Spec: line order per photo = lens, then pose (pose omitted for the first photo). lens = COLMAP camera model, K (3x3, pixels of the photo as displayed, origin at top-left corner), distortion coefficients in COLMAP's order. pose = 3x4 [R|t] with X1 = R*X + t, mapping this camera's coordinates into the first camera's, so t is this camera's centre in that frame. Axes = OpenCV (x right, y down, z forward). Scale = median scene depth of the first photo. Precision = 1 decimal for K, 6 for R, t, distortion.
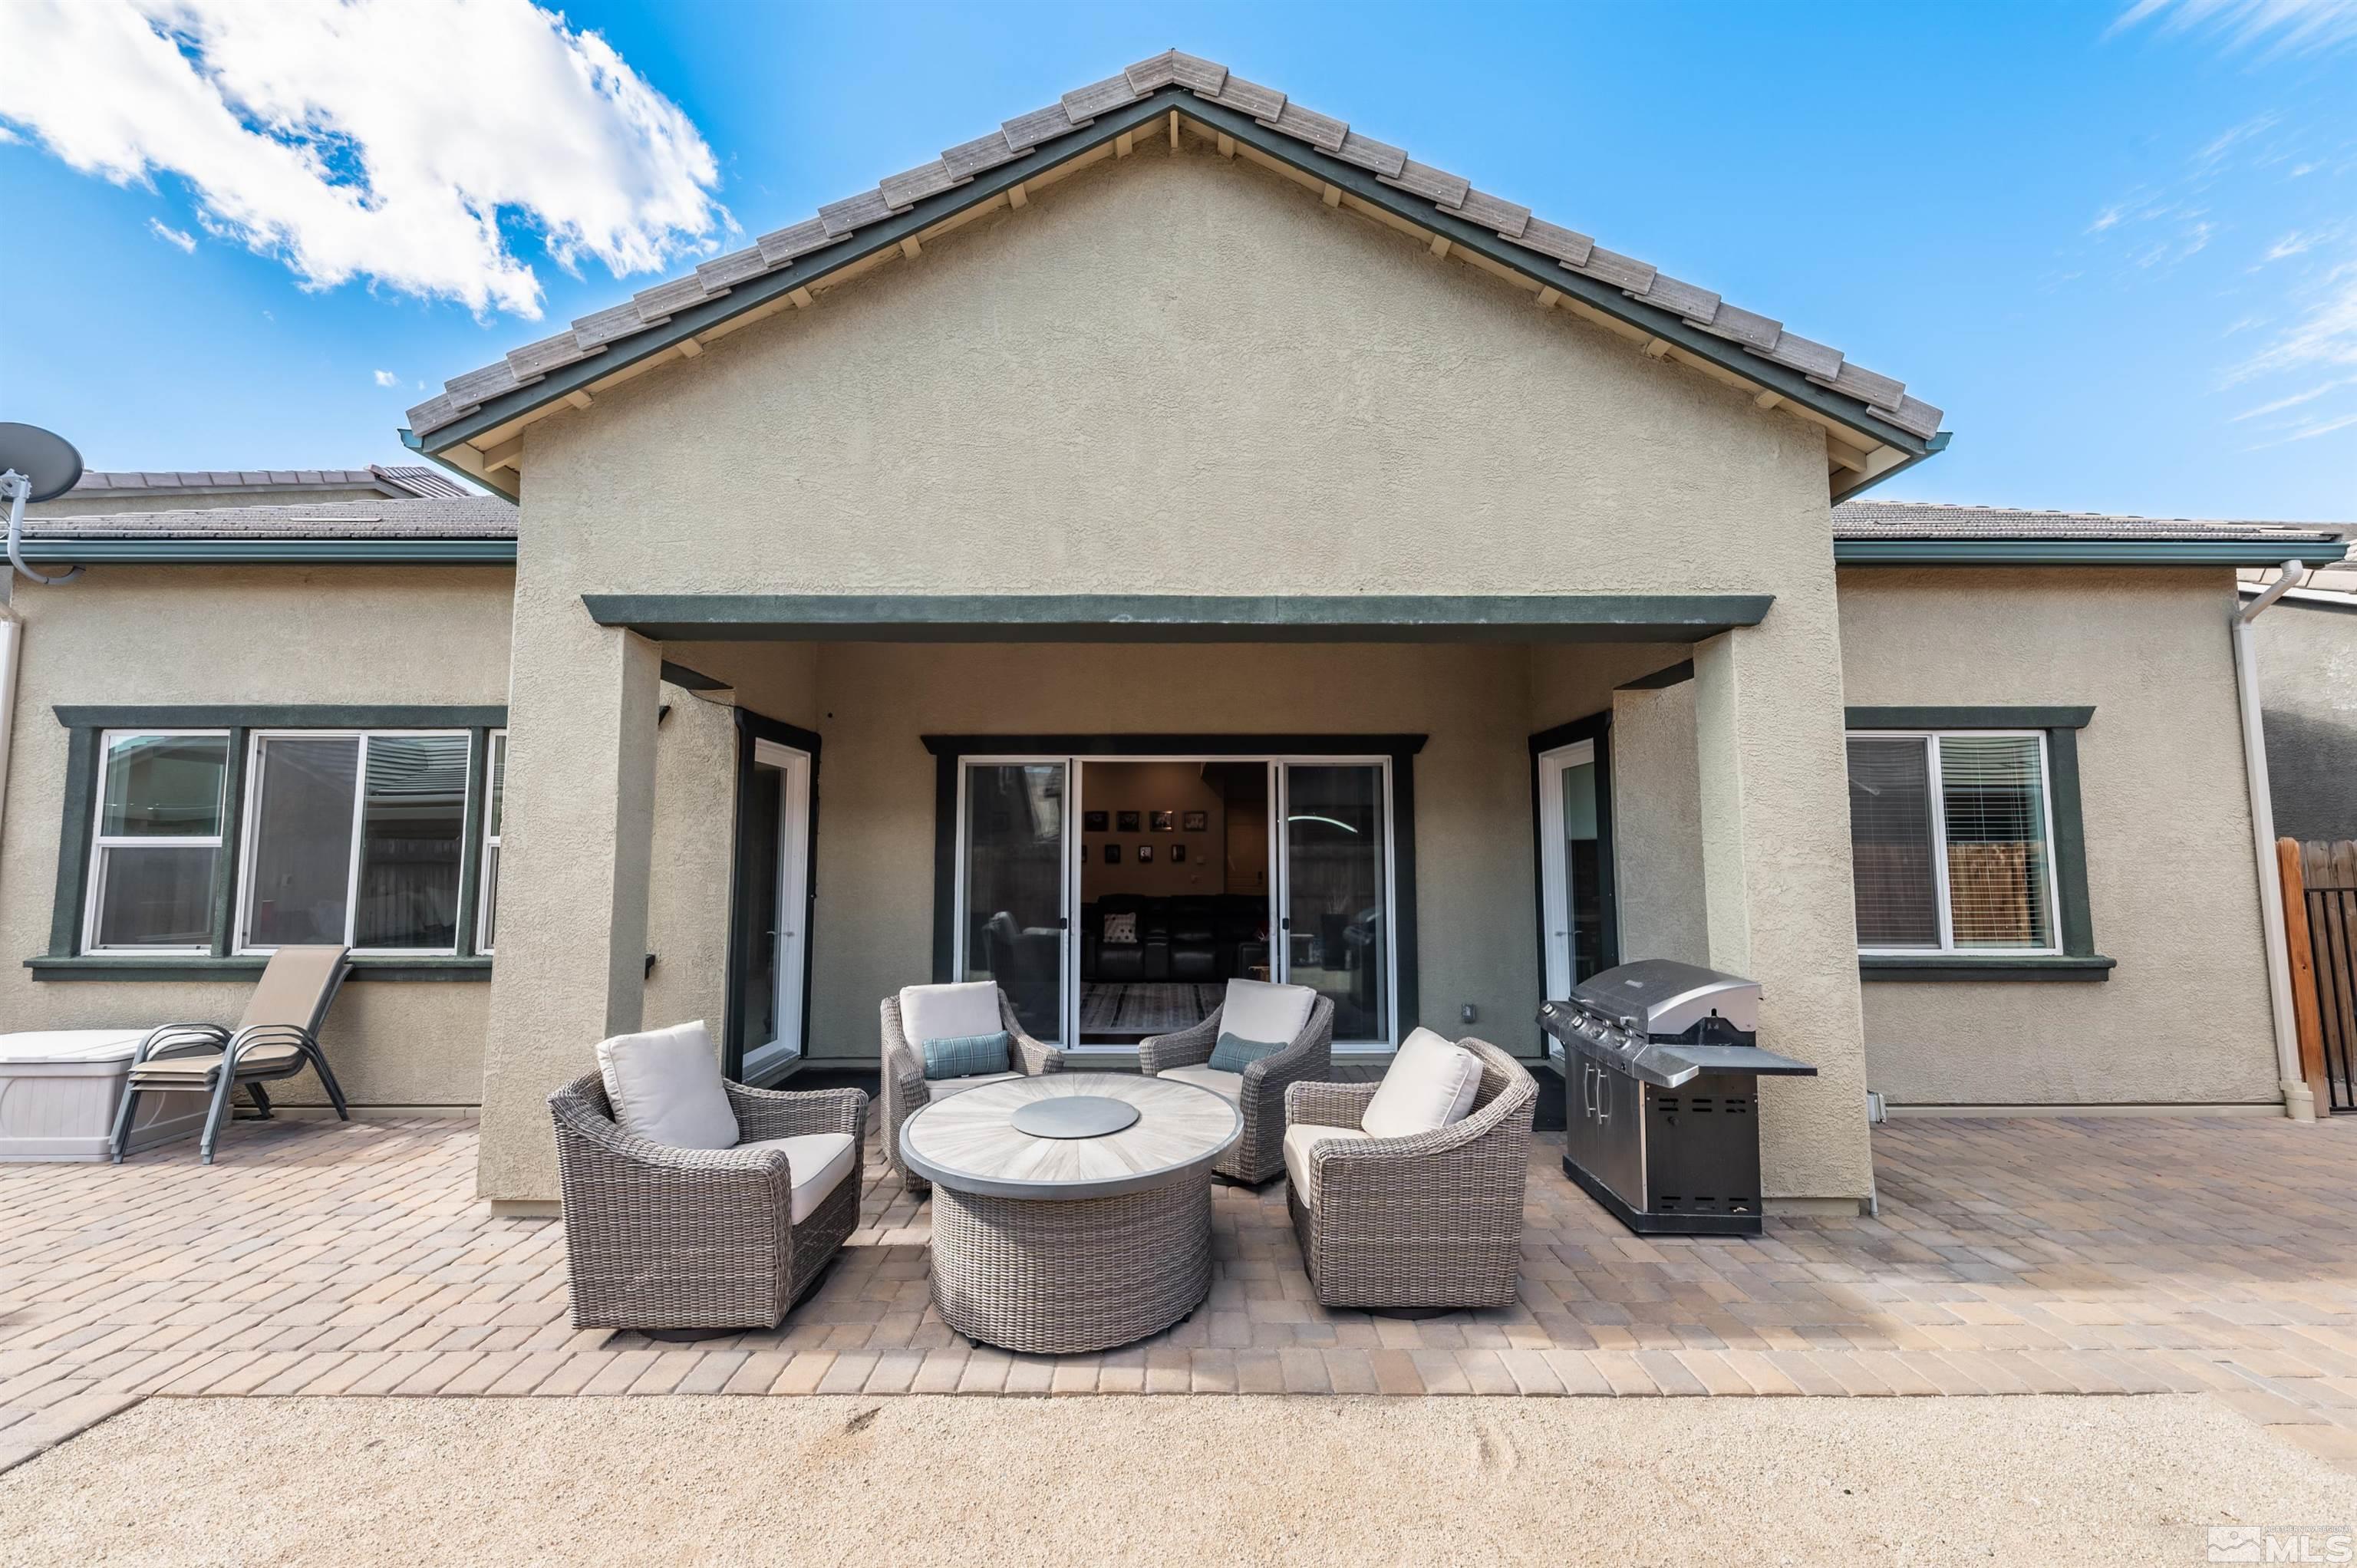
lens RADIAL K [[812.8, 0, 1171.6], [0, 812.8, 790.5], [0, 0, 1]] dist [0.007917, -0.004585]
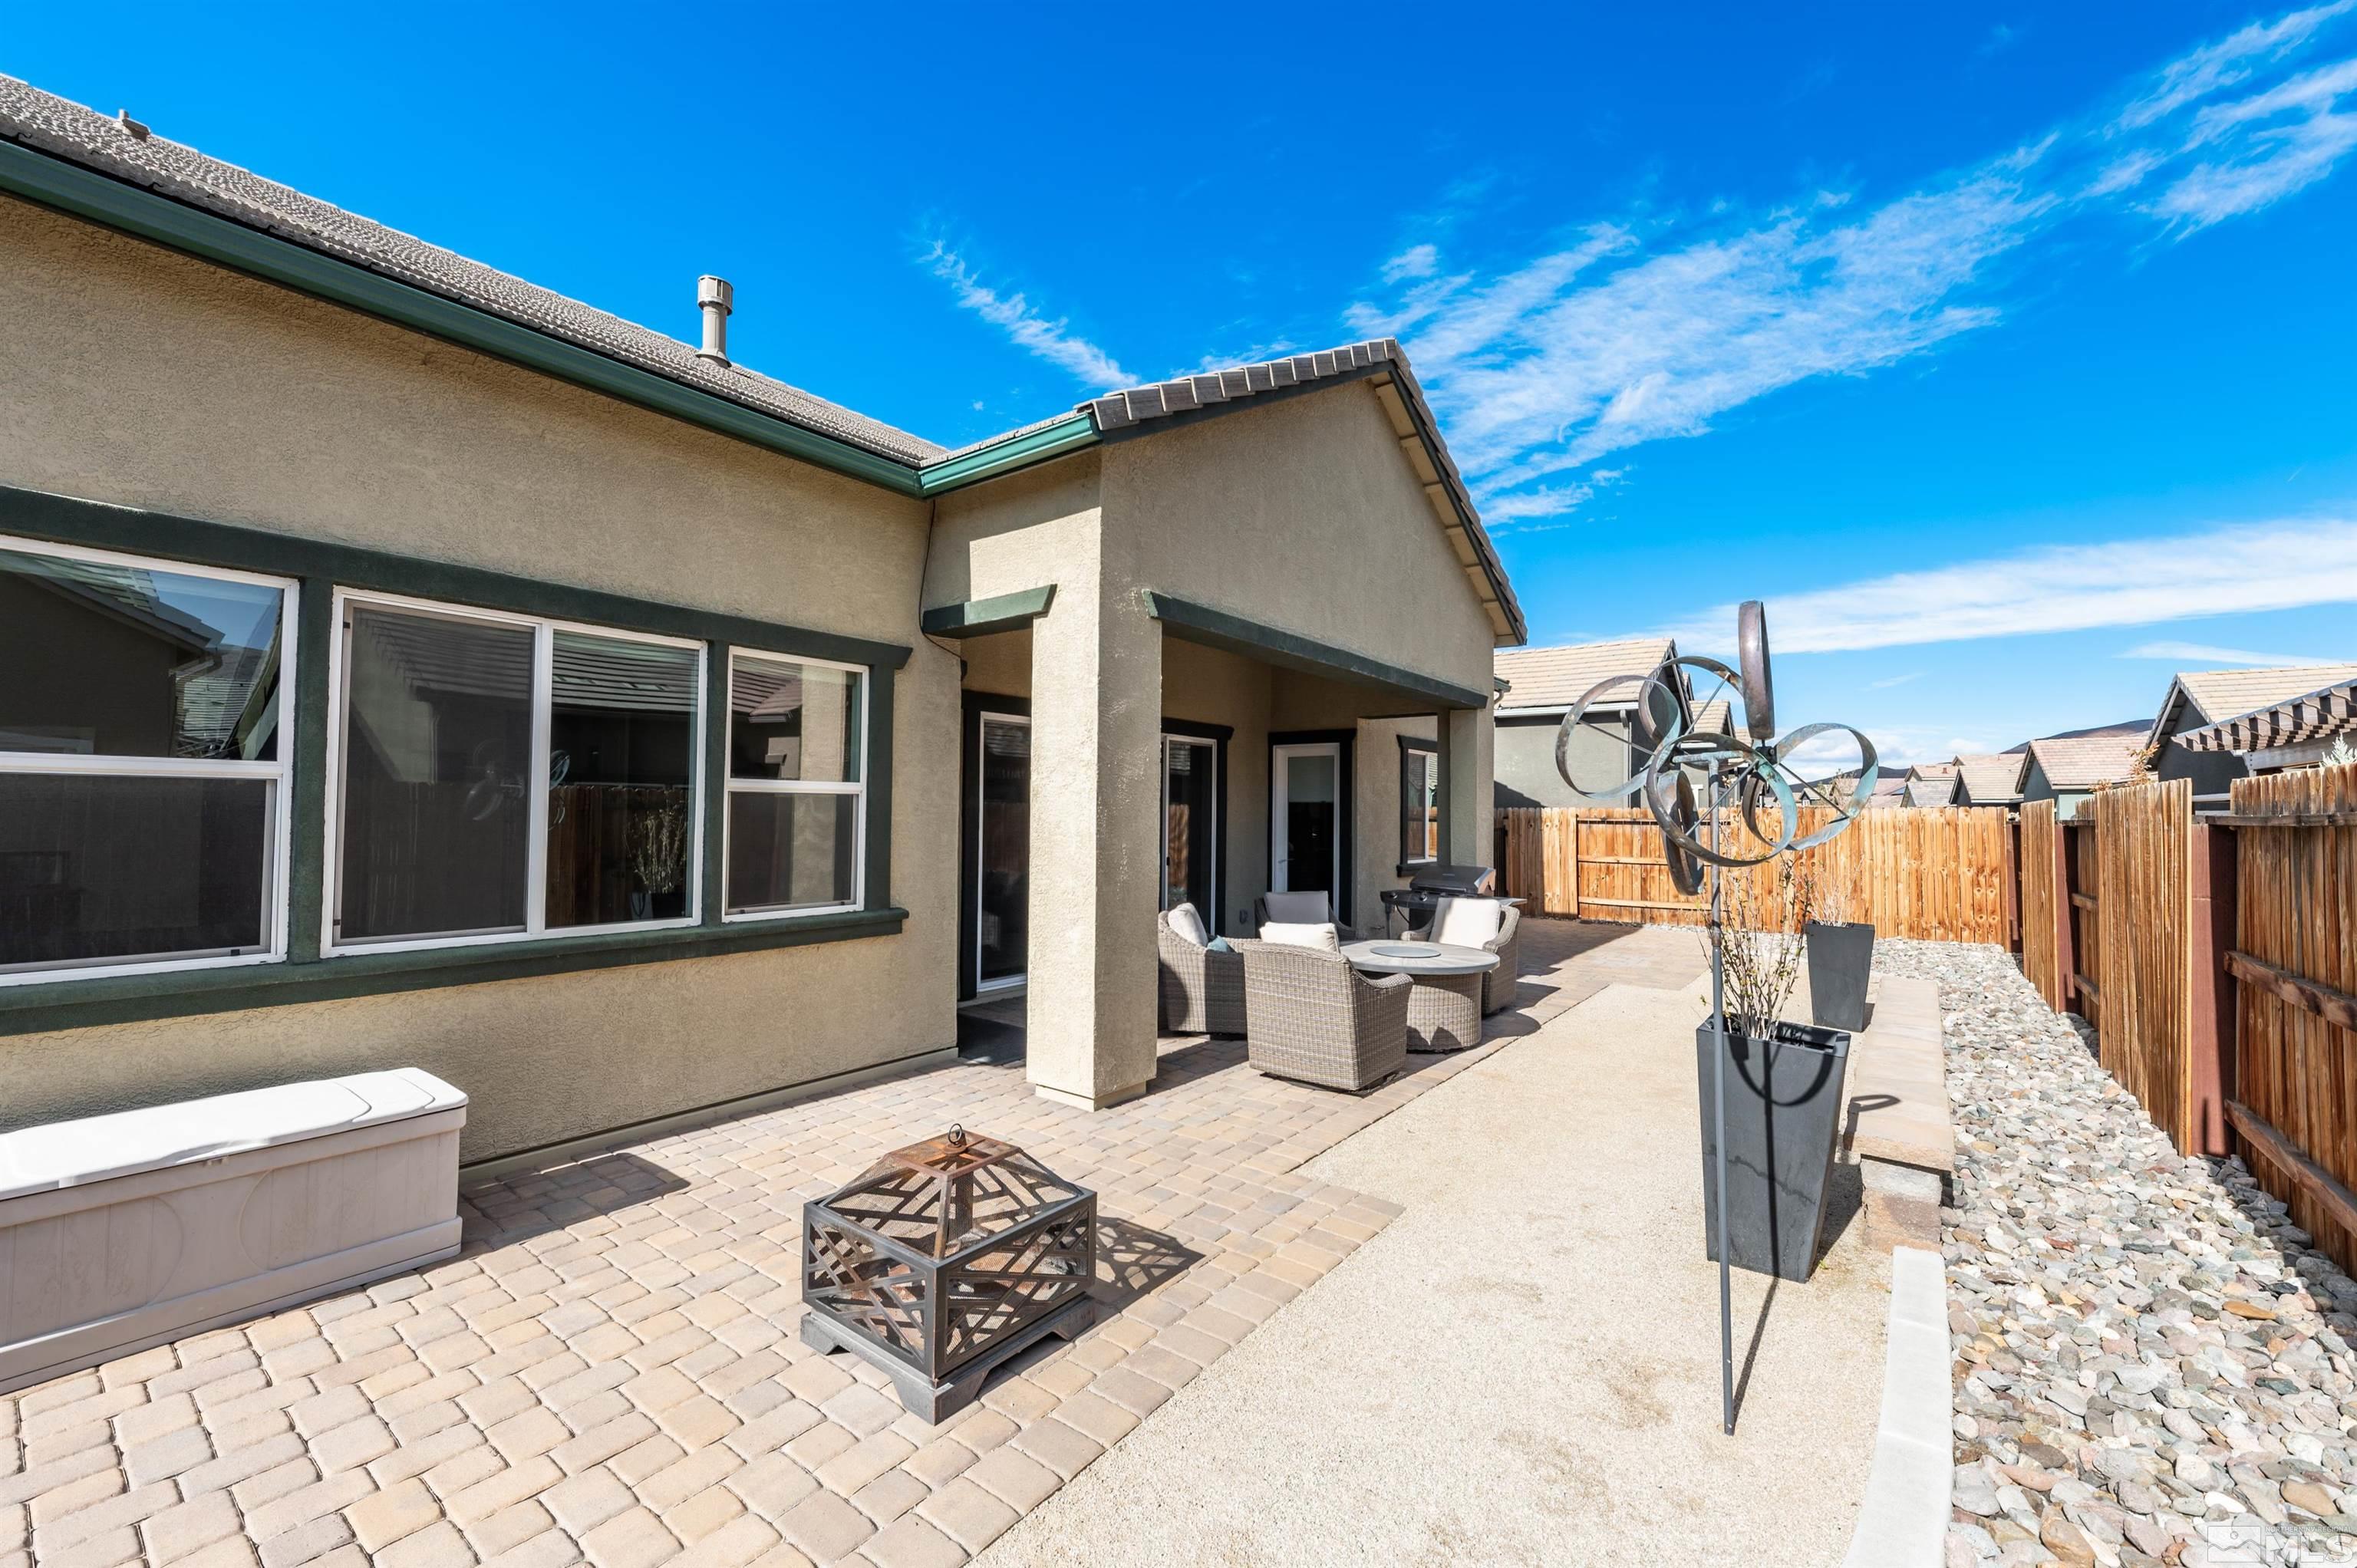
lens RADIAL K [[941.0, 0, 1178.5], [0, 941.0, 784.0], [0, 0, 1]] dist [-0.000549, -0.000061]
pose [[0.606172, 0.031781, 0.794698, -1.547011], [-0.076045, 0.996939, 0.018136, 0.012395], [-0.791690, -0.071426, 0.606734, 0.092967]]
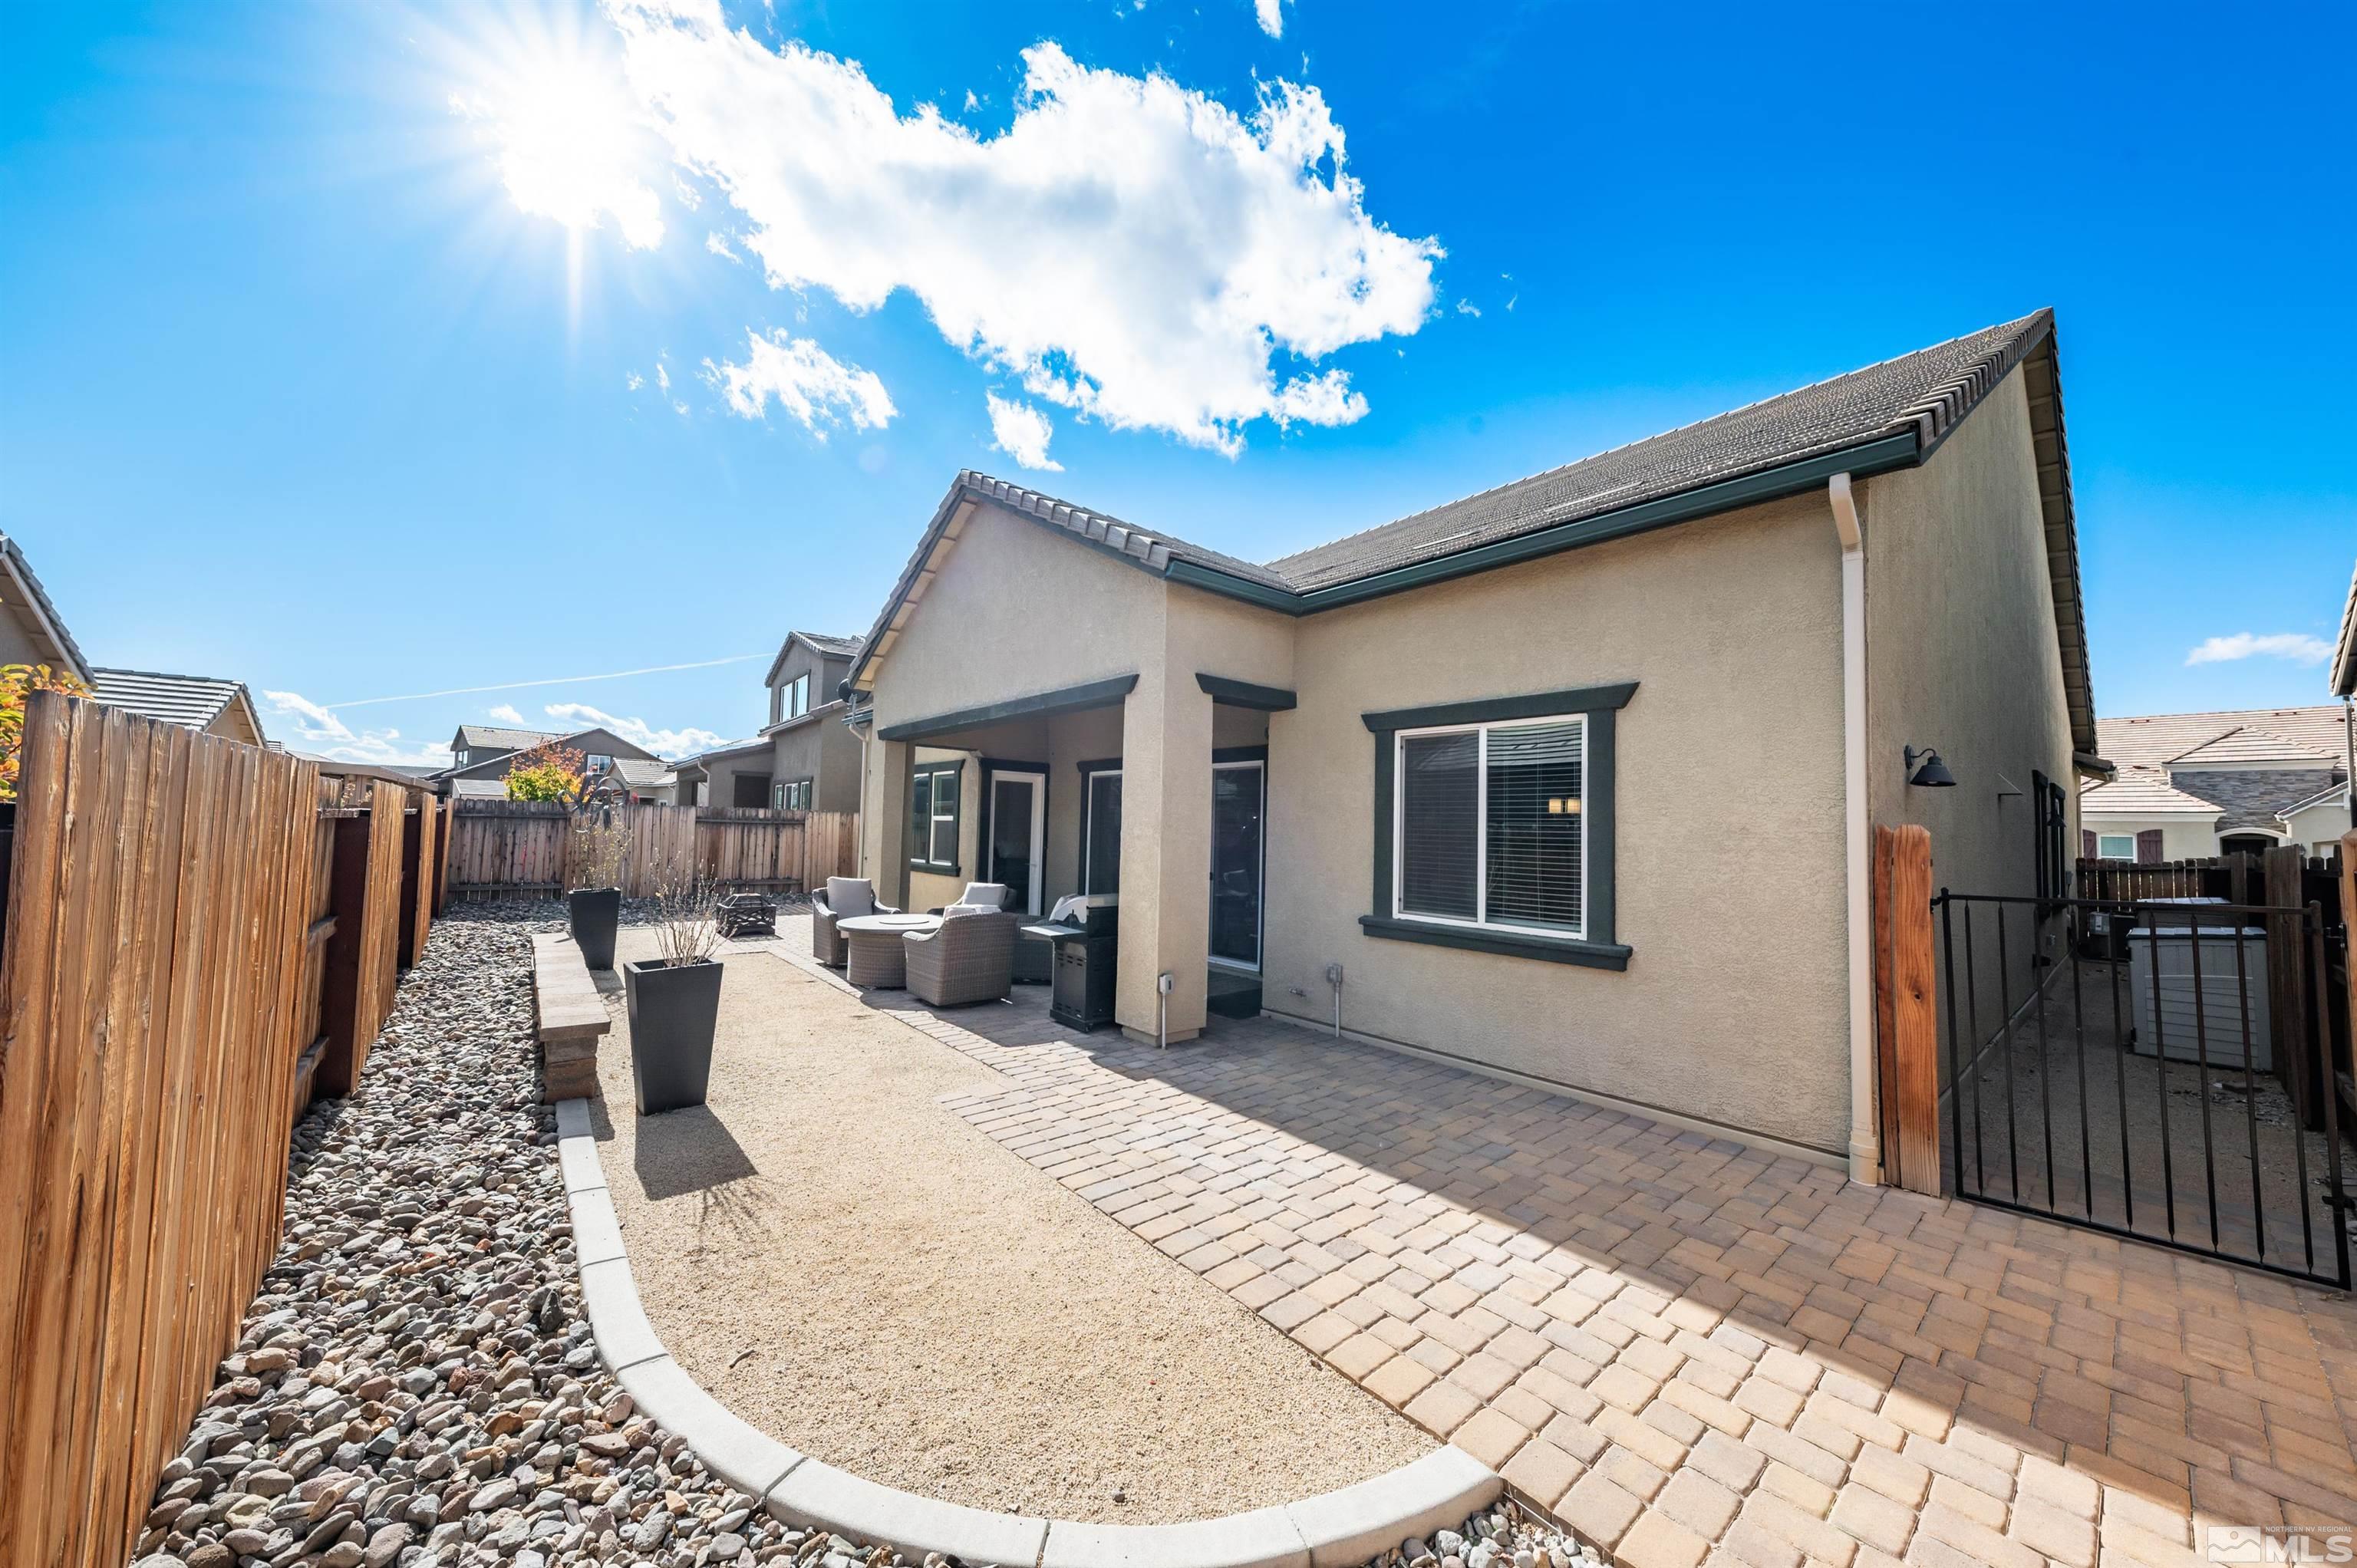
lens RADIAL K [[812.8, 0, 1171.6], [0, 812.8, 790.5], [0, 0, 1]] dist [0.007917, -0.004585]
pose [[0.639160, -0.021549, -0.768772, 1.501045], [0.040973, 0.999142, 0.006058, -0.006287], [0.767982, -0.035372, 0.639494, -0.013815]]
